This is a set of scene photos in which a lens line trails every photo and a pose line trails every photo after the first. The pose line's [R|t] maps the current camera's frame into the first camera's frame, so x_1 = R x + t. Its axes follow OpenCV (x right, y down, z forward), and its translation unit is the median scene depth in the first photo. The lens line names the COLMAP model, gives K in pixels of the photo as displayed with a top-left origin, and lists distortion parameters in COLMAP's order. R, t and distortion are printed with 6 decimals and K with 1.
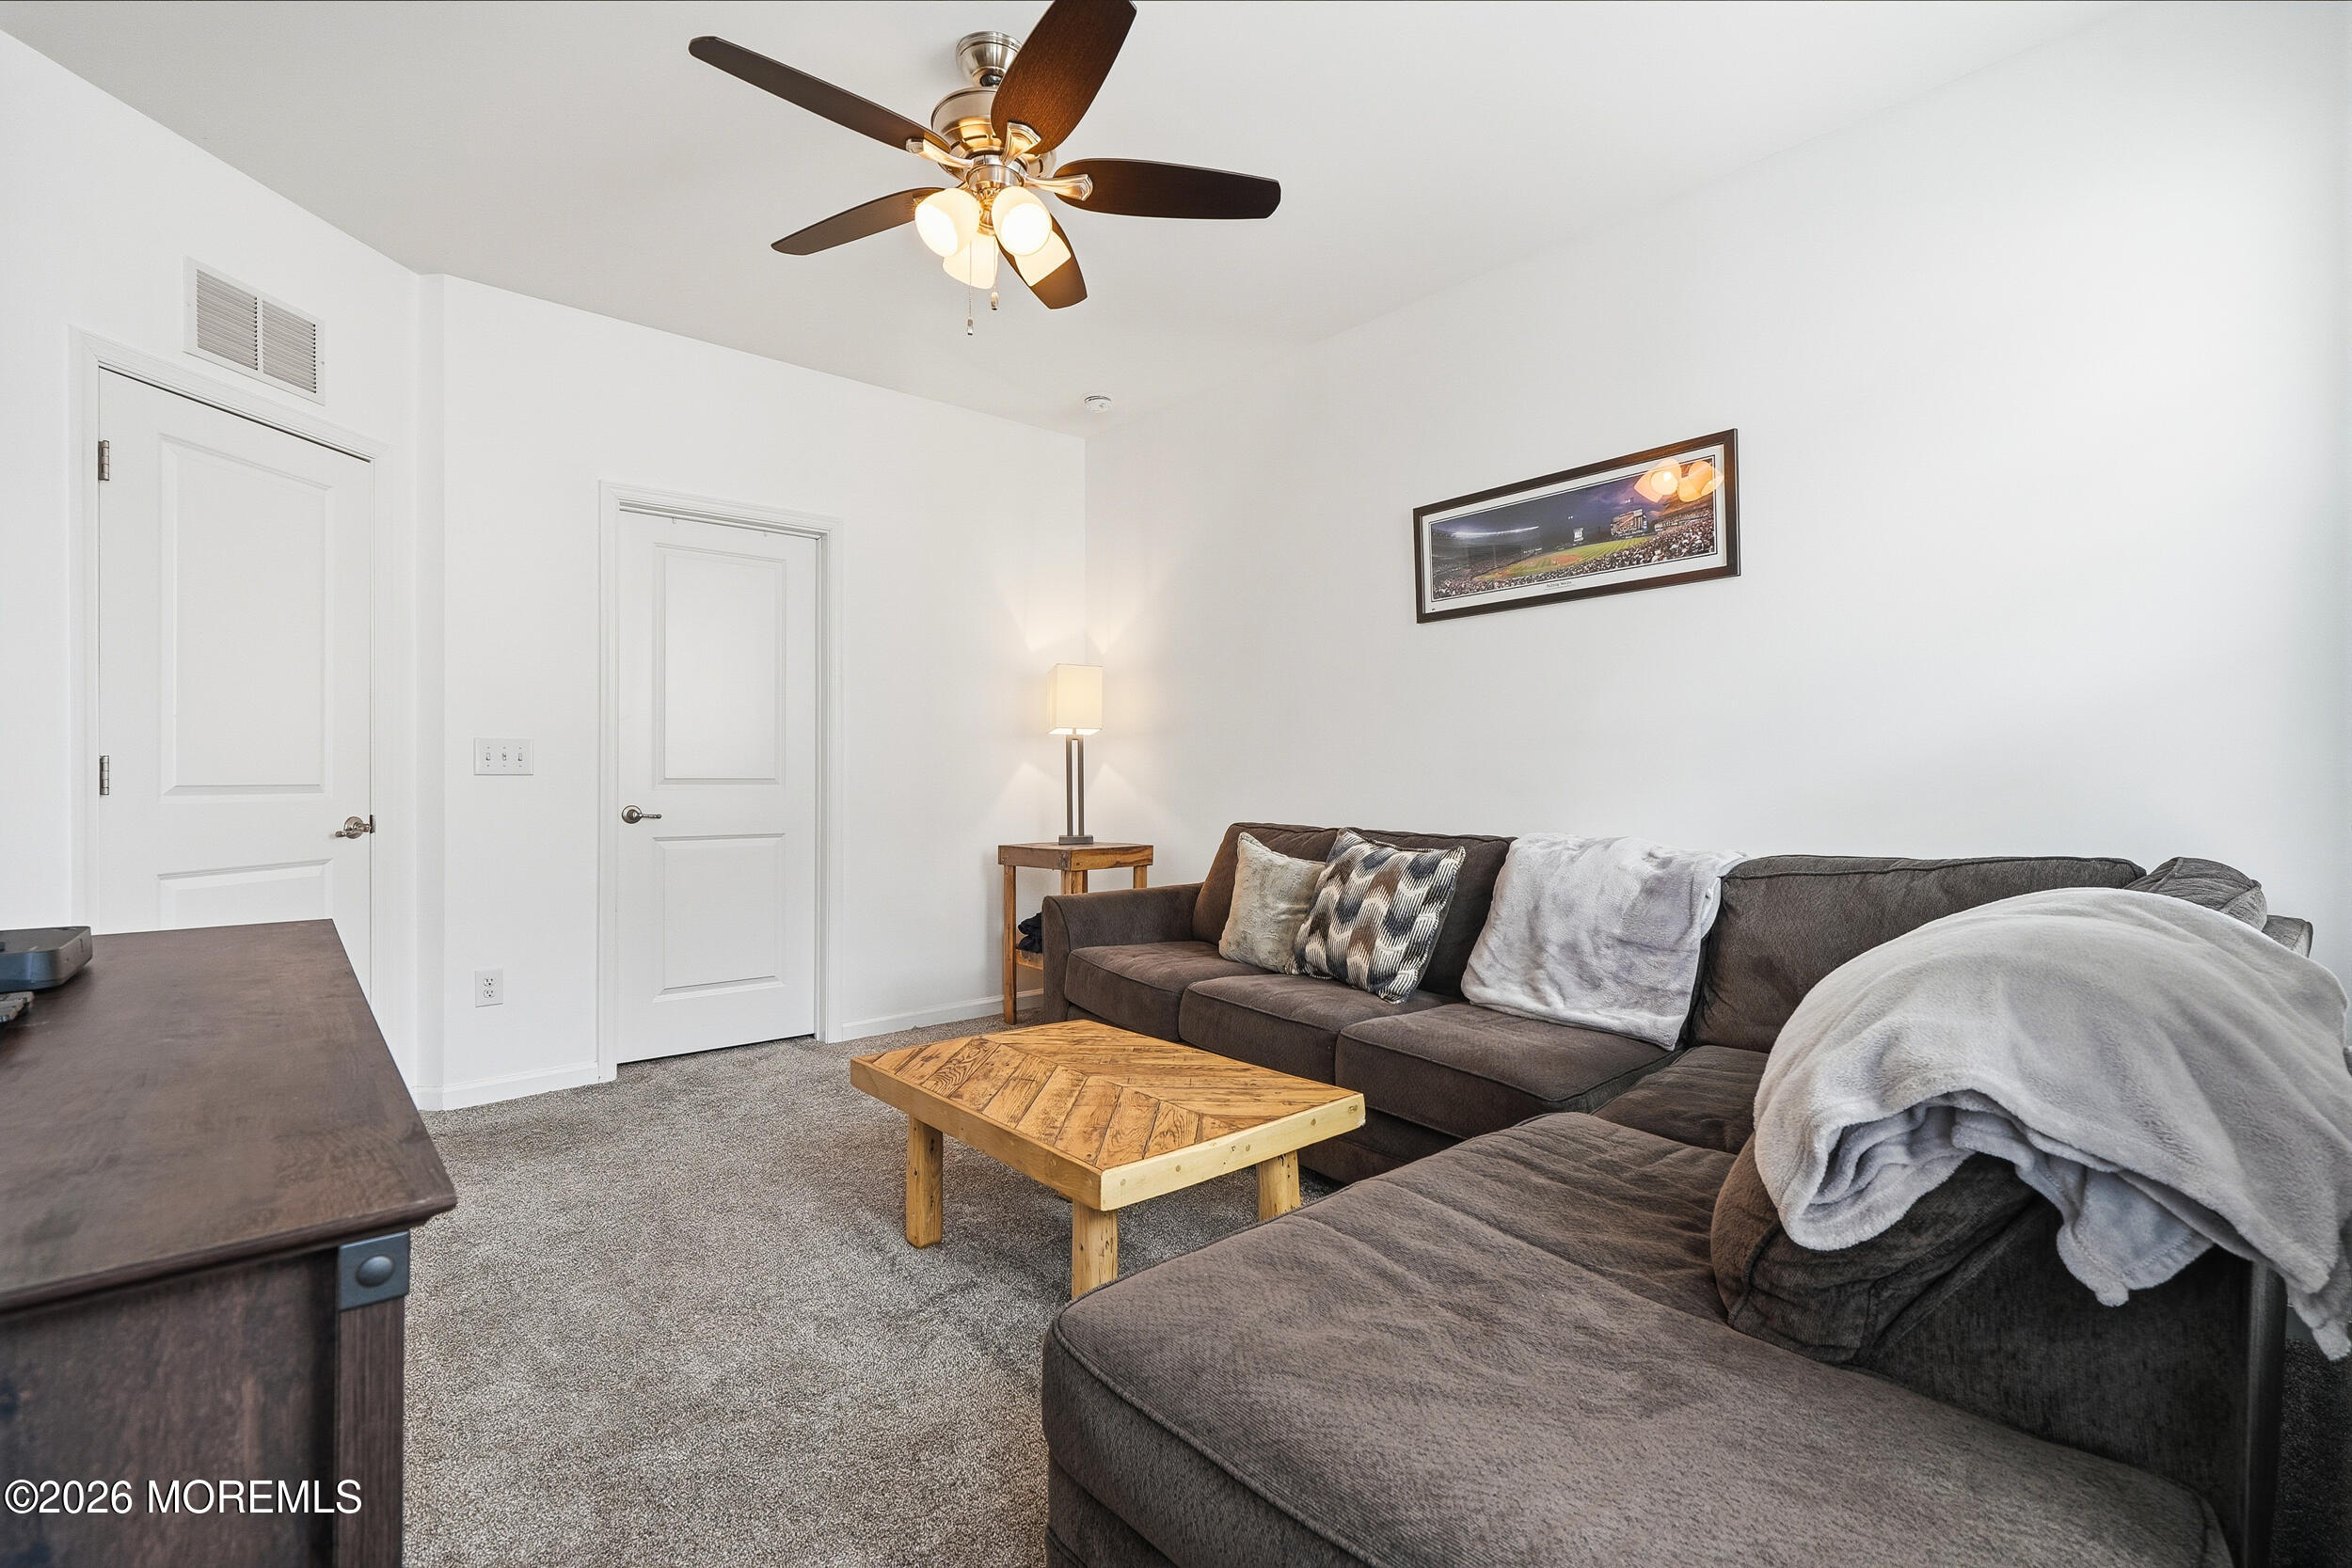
lens RADIAL K [[1078.8, 0, 1166.5], [0, 1078.8, 771.8], [0, 0, 1]] dist [-0.002825, -0.000265]
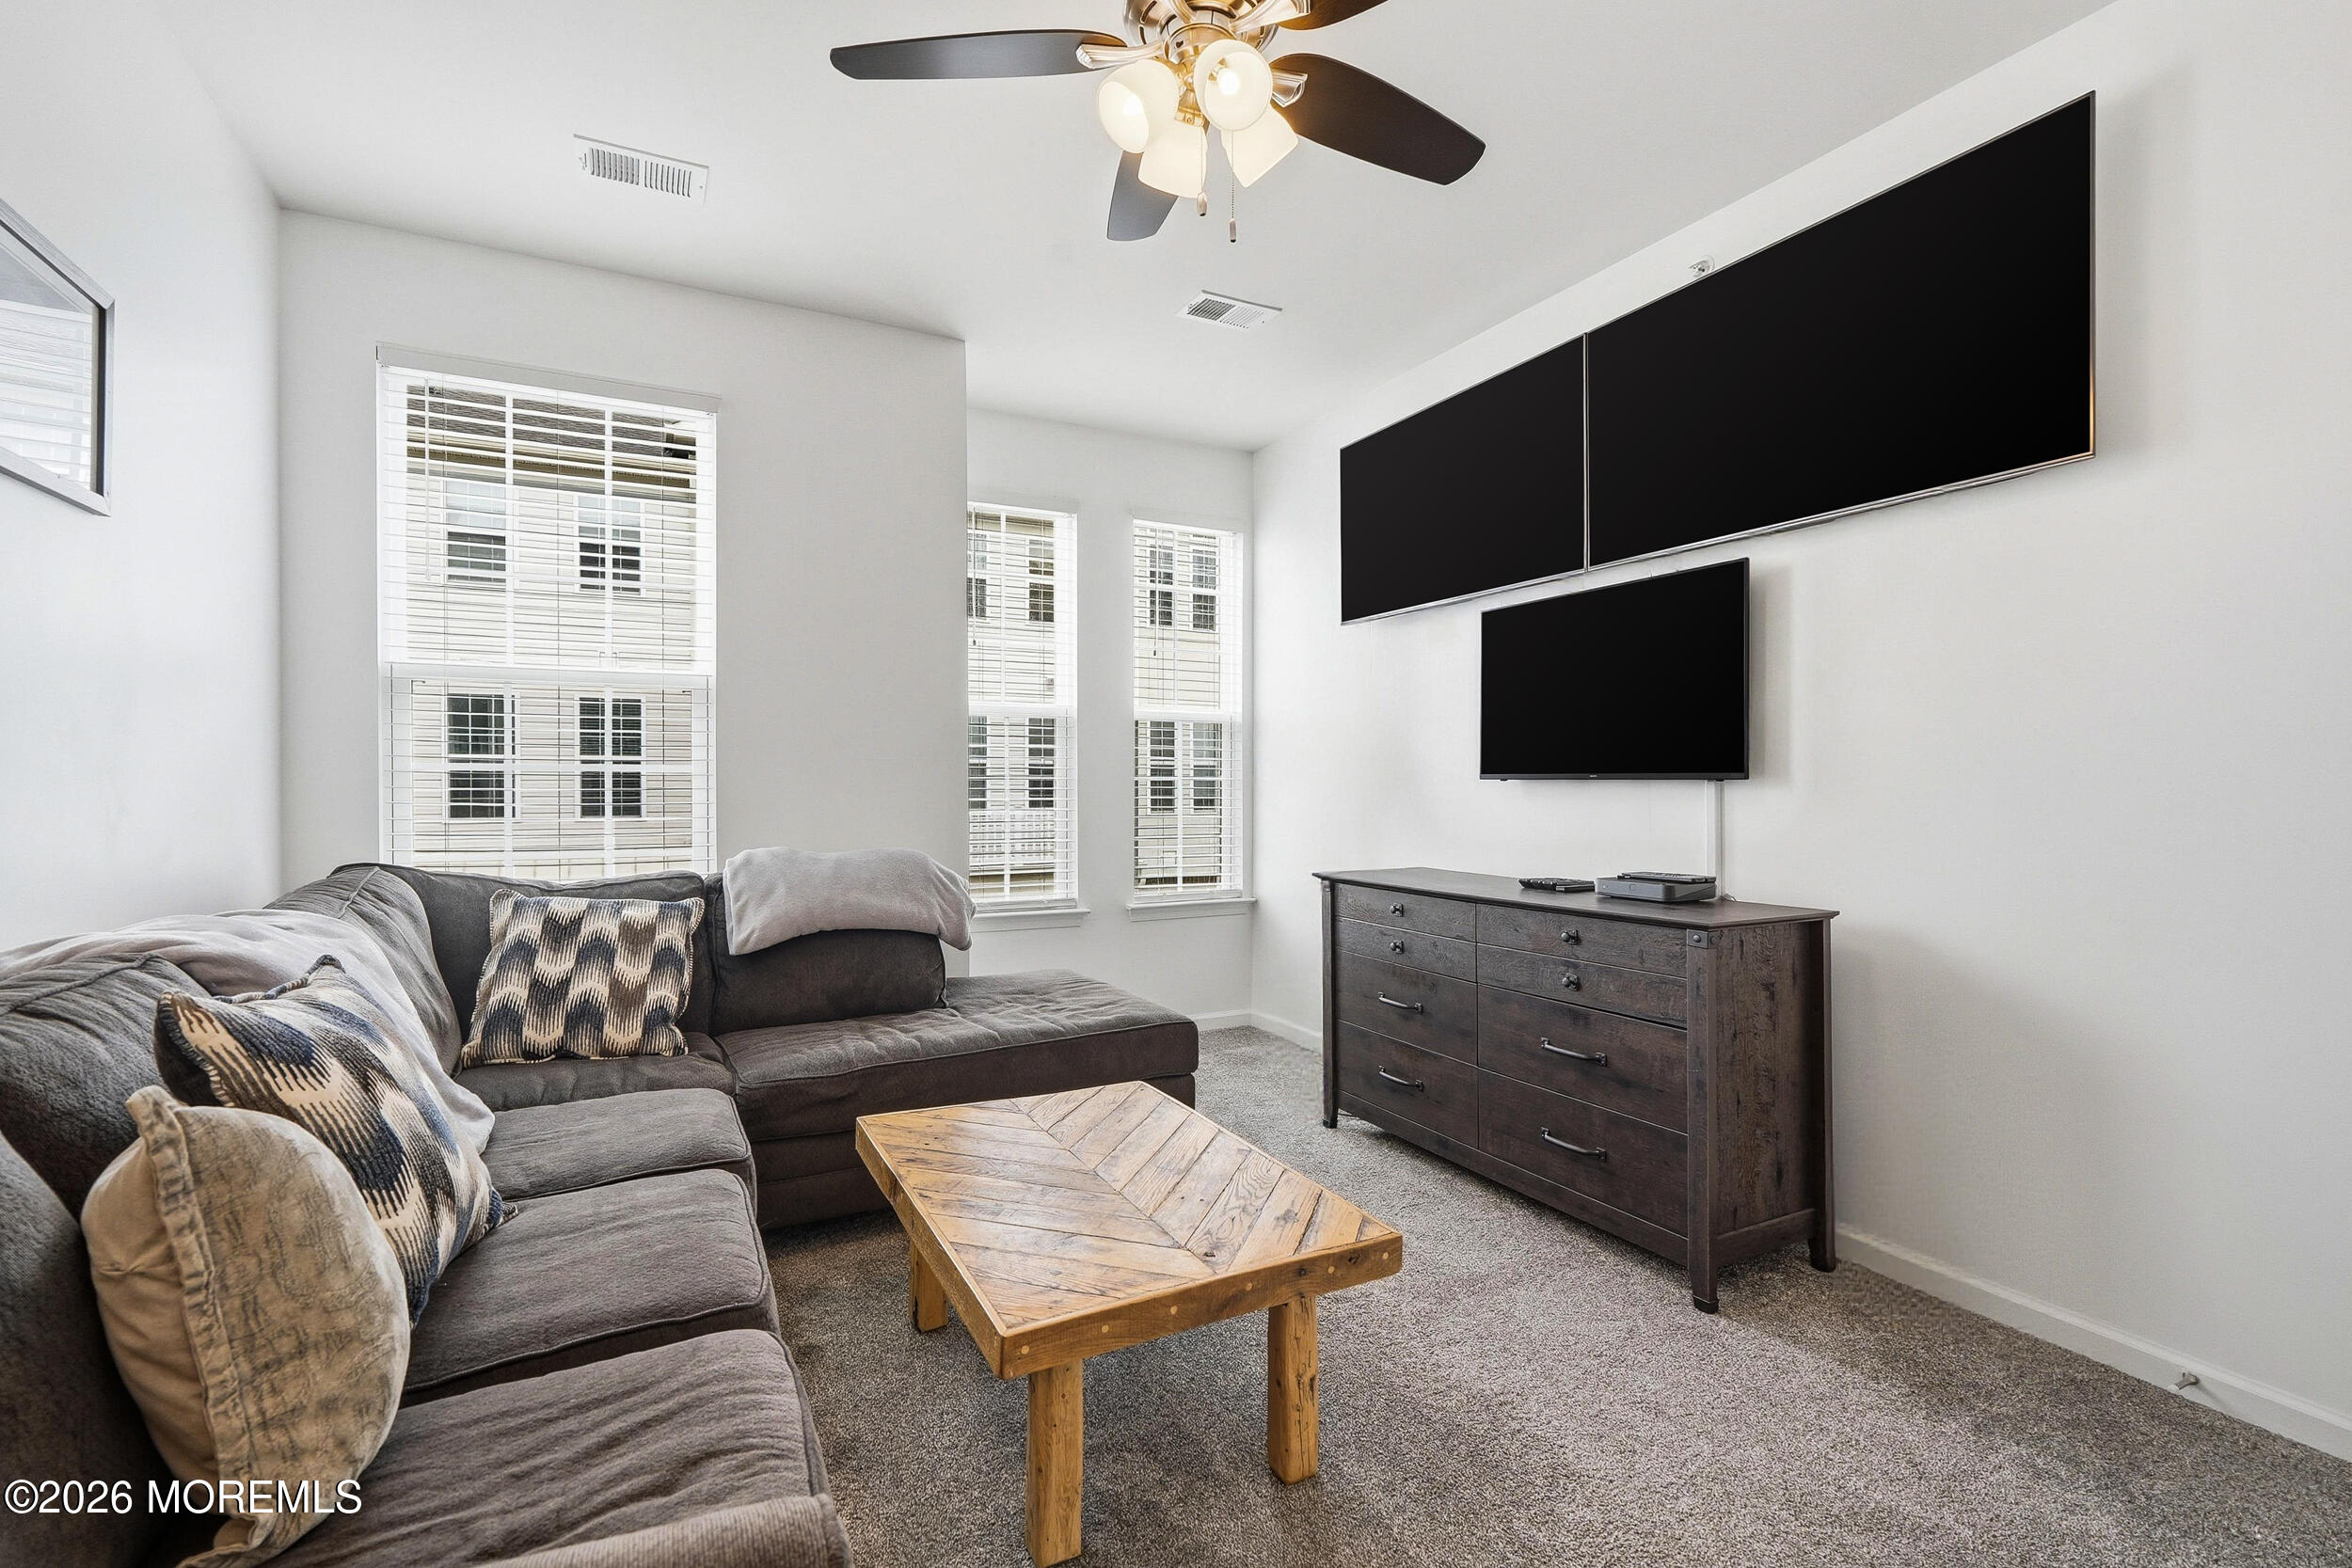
lens RADIAL K [[1078.8, 0, 1166.5], [0, 1078.8, 771.8], [0, 0, 1]] dist [-0.002825, -0.000265]
pose [[-0.972760, 0.000163, 0.231814, -0.326892], [-0.003477, 0.999877, -0.015292, -0.018550], [-0.231788, -0.015681, -0.972640, 1.825056]]
